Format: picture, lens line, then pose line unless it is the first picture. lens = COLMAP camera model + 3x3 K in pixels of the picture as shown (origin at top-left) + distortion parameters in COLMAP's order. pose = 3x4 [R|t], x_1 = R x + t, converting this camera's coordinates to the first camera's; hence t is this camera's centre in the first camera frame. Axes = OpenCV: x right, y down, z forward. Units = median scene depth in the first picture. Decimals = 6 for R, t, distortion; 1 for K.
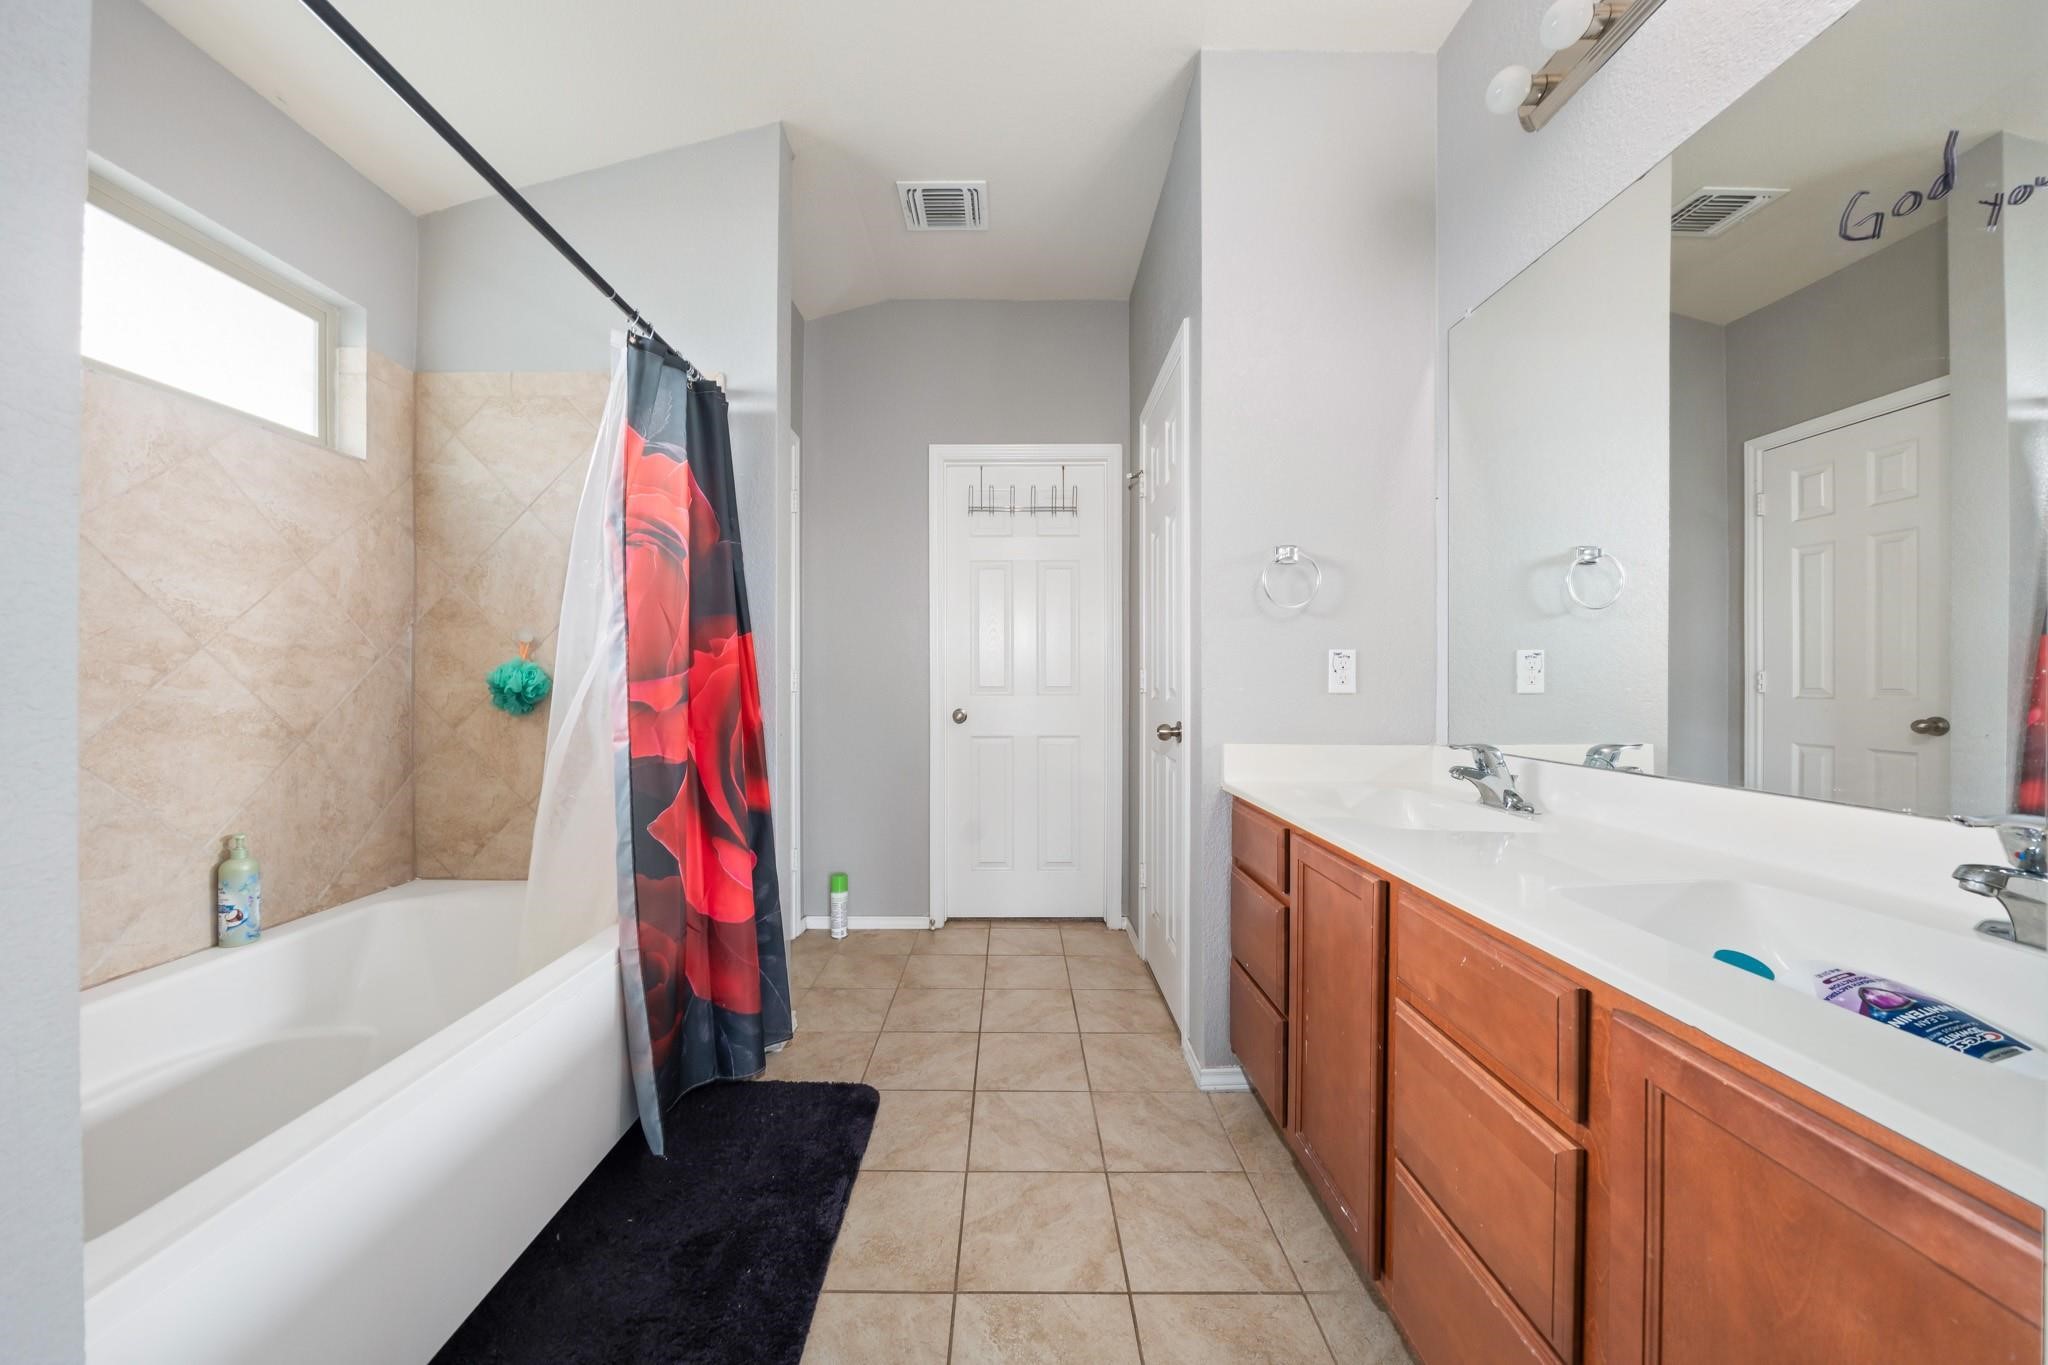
lens RADIAL K [[706.5, 0, 1029.1], [0, 706.5, 679.1], [0, 0, 1]] dist [-0.005672, 0.000179]
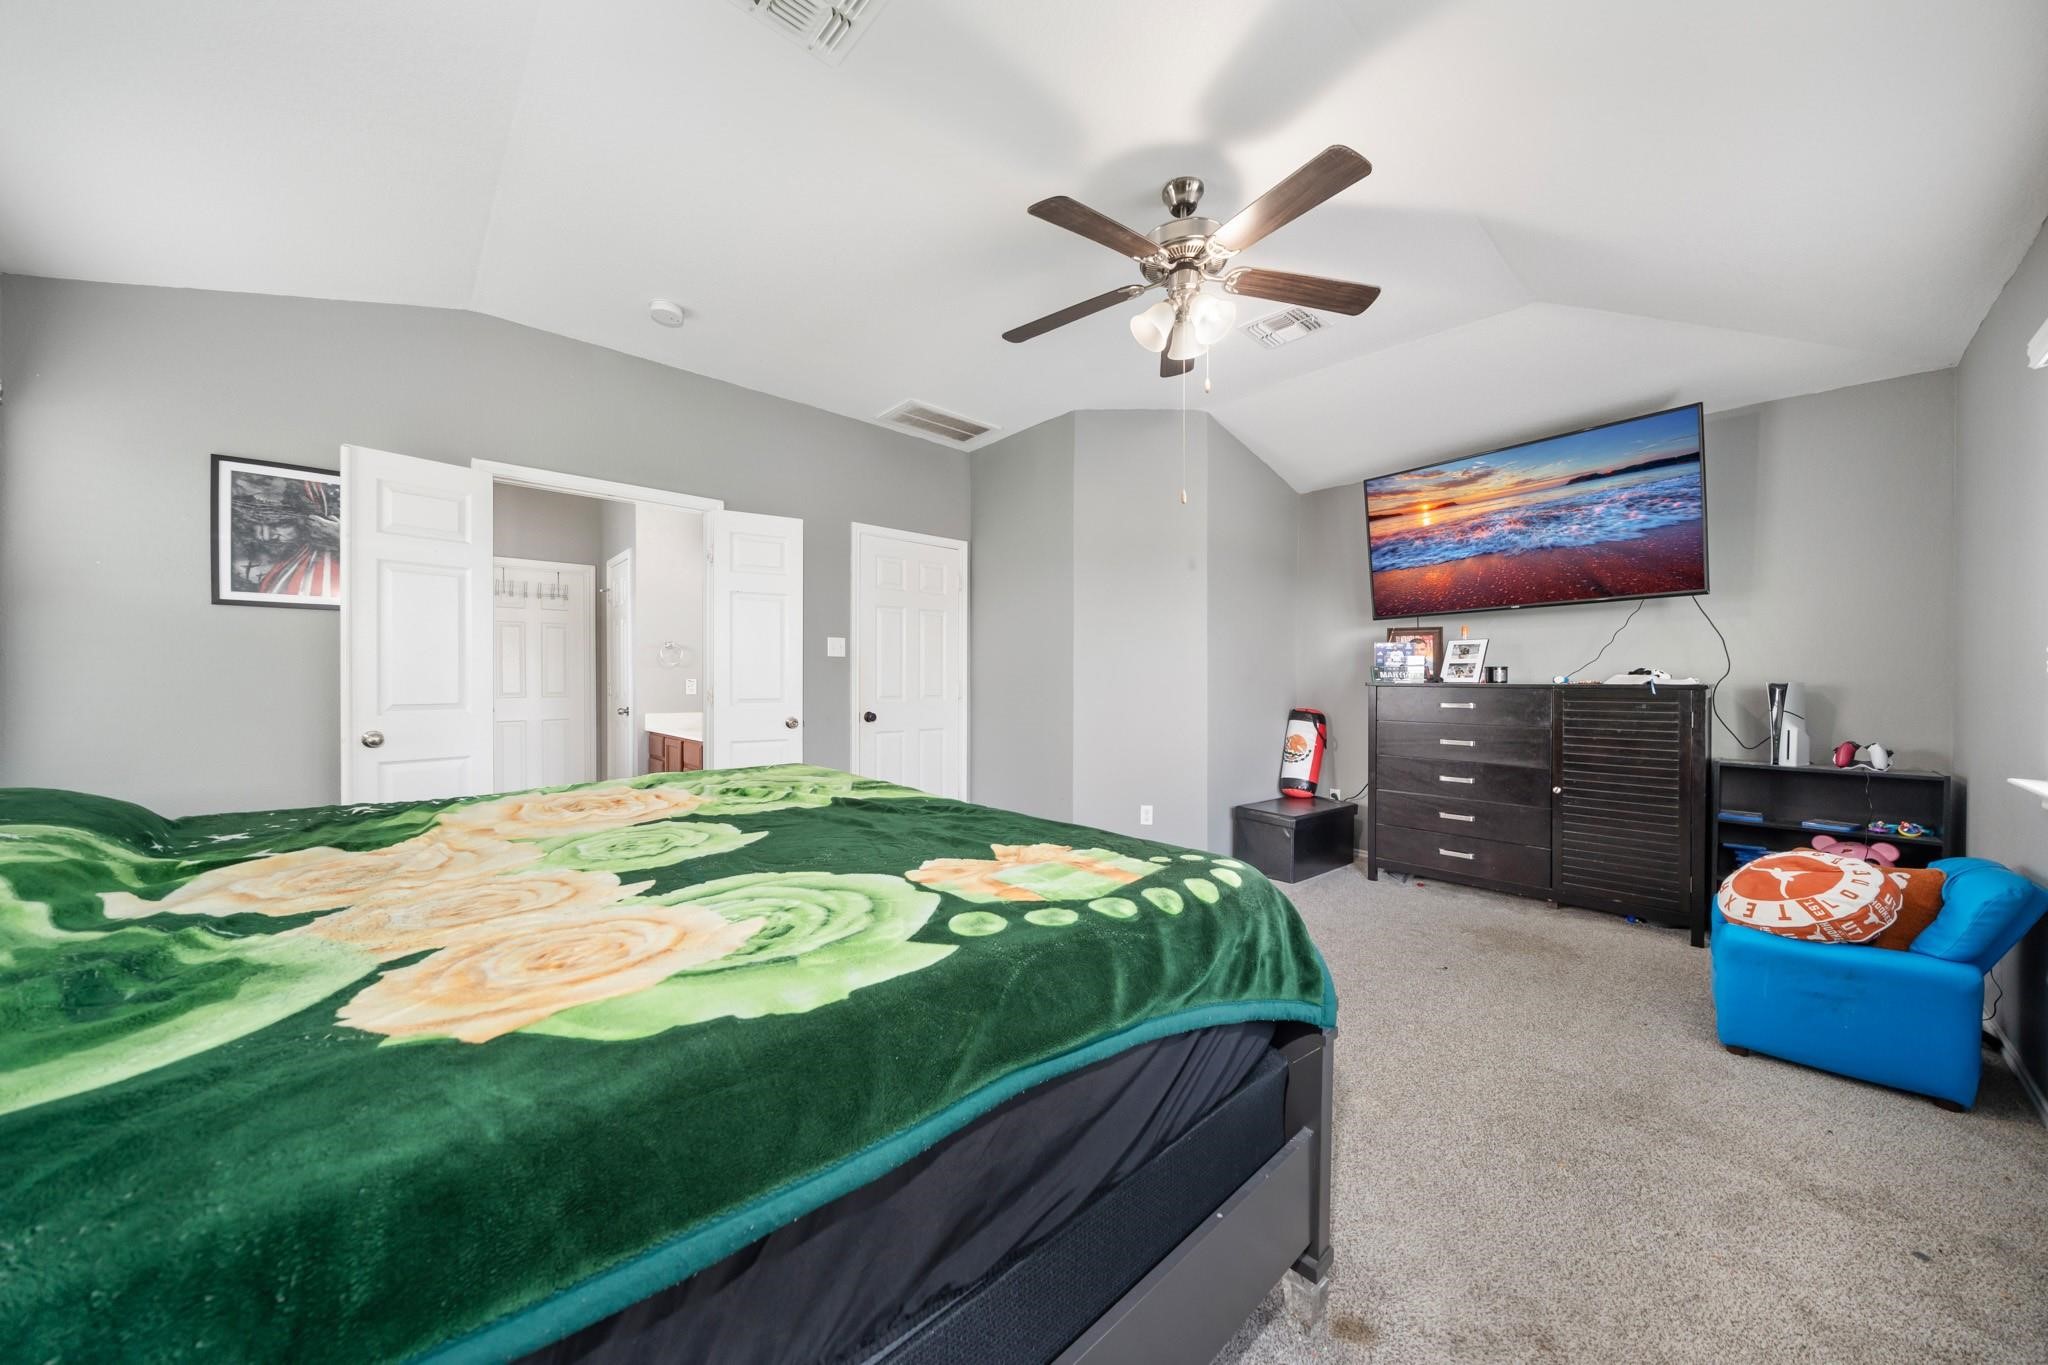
lens RADIAL K [[706.5, 0, 1027.5], [0, 706.5, 692.8], [0, 0, 1]] dist [-0.005672, 0.000179]
pose [[0.762699, -0.003715, 0.646743, -0.208108], [0.004716, 0.999989, 0.000183, 0.014228], [-0.646736, 0.002910, 0.762708, -1.183489]]
